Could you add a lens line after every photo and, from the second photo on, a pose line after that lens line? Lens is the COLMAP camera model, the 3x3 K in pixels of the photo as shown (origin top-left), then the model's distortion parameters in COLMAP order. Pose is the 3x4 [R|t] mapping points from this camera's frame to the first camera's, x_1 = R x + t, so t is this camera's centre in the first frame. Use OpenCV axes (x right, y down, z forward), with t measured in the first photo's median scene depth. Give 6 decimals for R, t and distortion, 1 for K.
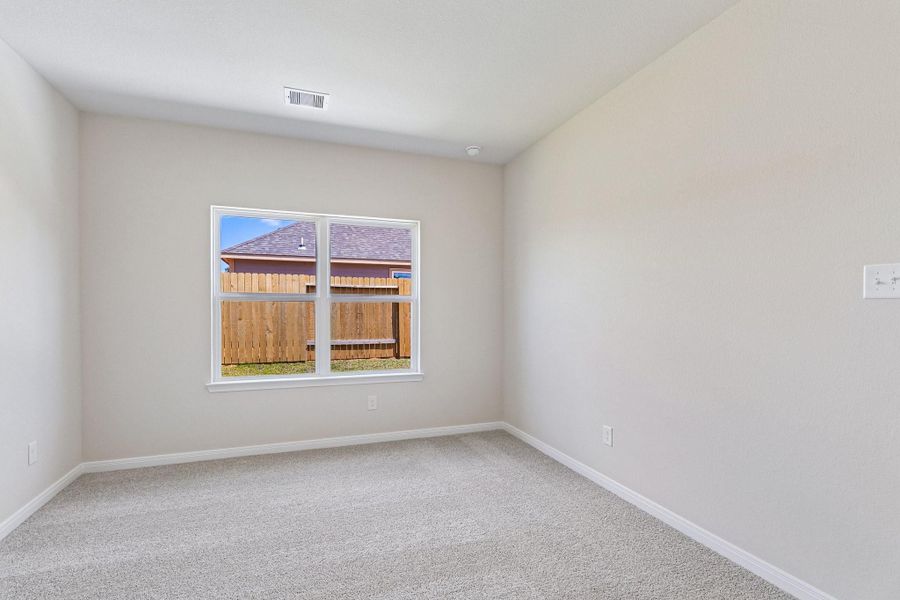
lens RADIAL K [[450.7, 0, 445.2], [0, 450.7, 303.1], [0, 0, 1]] dist [0.011554, -0.009177]
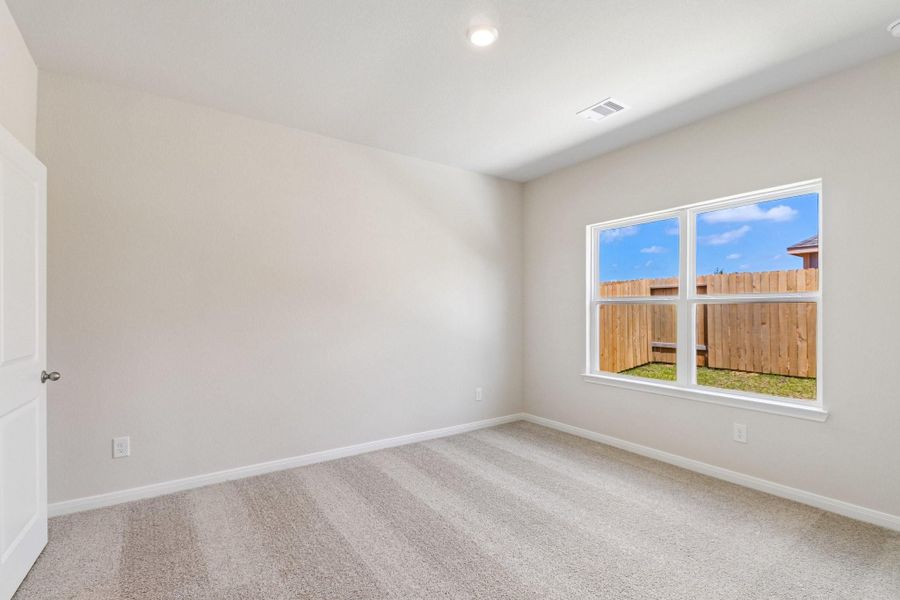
lens RADIAL K [[450.7, 0, 449.9], [0, 450.7, 299.3], [0, 0, 1]] dist [0.011554, -0.009177]
pose [[0.209876, -0.023776, -0.977439, 0.547831], [0.010116, 0.999704, -0.022146, 0.002963], [0.977676, -0.005240, 0.210054, 0.380563]]
